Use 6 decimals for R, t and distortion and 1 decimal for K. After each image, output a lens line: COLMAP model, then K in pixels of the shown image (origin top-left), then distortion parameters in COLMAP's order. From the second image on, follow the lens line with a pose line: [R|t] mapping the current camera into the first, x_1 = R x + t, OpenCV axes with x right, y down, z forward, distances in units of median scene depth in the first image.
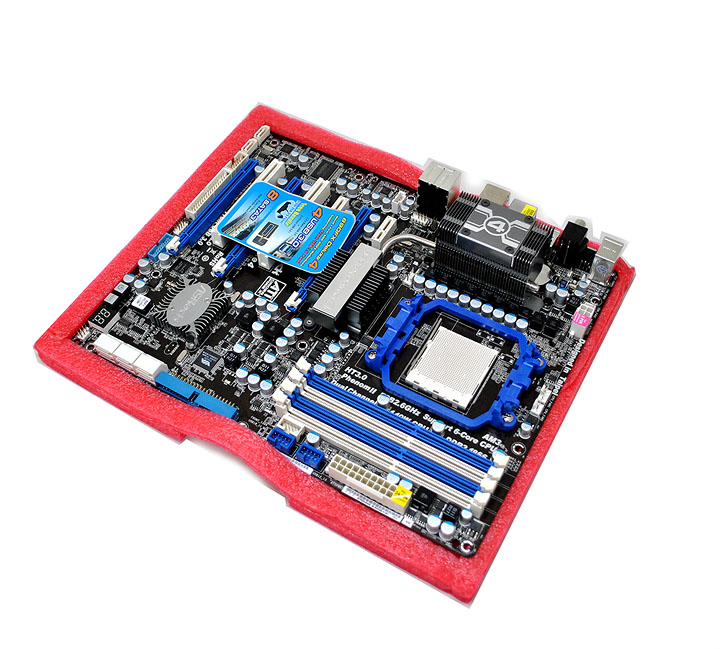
lens RADIAL K [[897.2, 0, 346.3], [0, 897.2, 285.1], [0, 0, 1]] dist [-0.065382, -0.006727]
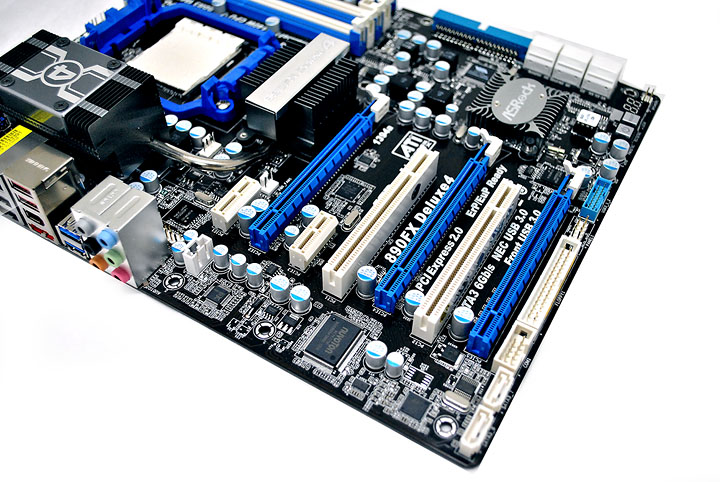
lens RADIAL K [[722.5, 0, 360.0], [0, 722.5, 241.0], [0, 0, 1]] dist [-0.074411, 0.027521]
pose [[-0.999992, -0.003821, -0.000892, -0.045231], [-0.000125, -0.196231, 0.980558, -0.591808], [-0.003922, 0.980550, 0.196229, 1.021303]]
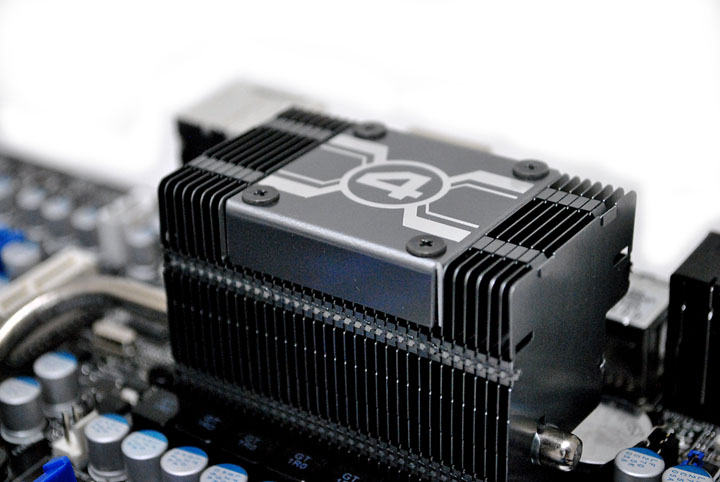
lens RADIAL K [[1428.4, 0, 360.0], [0, 1428.4, 241.0], [0, 0, 1]] dist [0.006033, 0.159478]
pose [[0.997344, 0.020543, -0.069877, 0.187167], [-0.045953, 0.921824, -0.384875, 0.099110], [0.056508, 0.387064, 0.920320, 0.649627]]
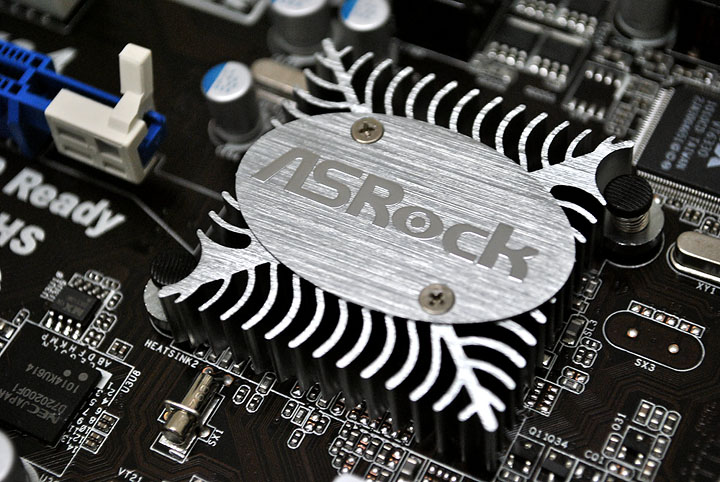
lens RADIAL K [[1558.4, 0, 360.0], [0, 1558.4, 241.0], [0, 0, 1]] dist [0.037521, -0.031349]
pose [[-0.044719, -0.812683, 0.580987, -0.351267], [0.835978, 0.287958, 0.467142, -0.117770], [-0.546938, 0.506582, 0.666508, 0.837469]]
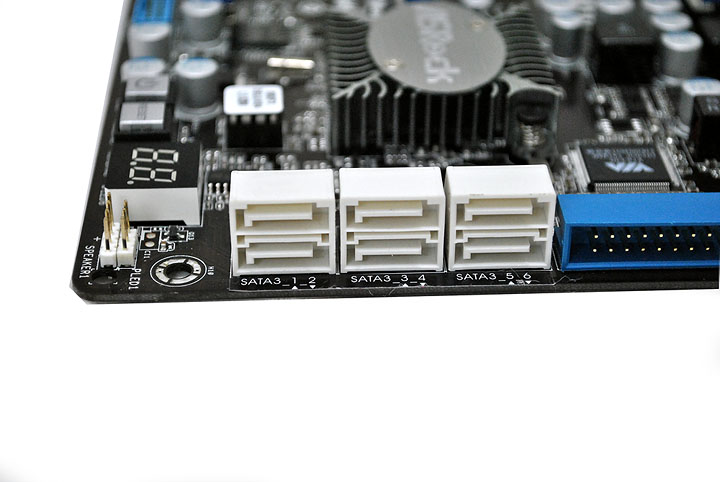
lens RADIAL K [[1558.4, 0, 360.0], [0, 1558.4, 241.0], [0, 0, 1]] dist [0.037521, -0.031349]
pose [[0.840543, -0.257226, 0.476783, -0.444427], [0.411204, 0.875910, -0.252375, 0.187081], [-0.352701, 0.408188, 0.842012, 0.650656]]
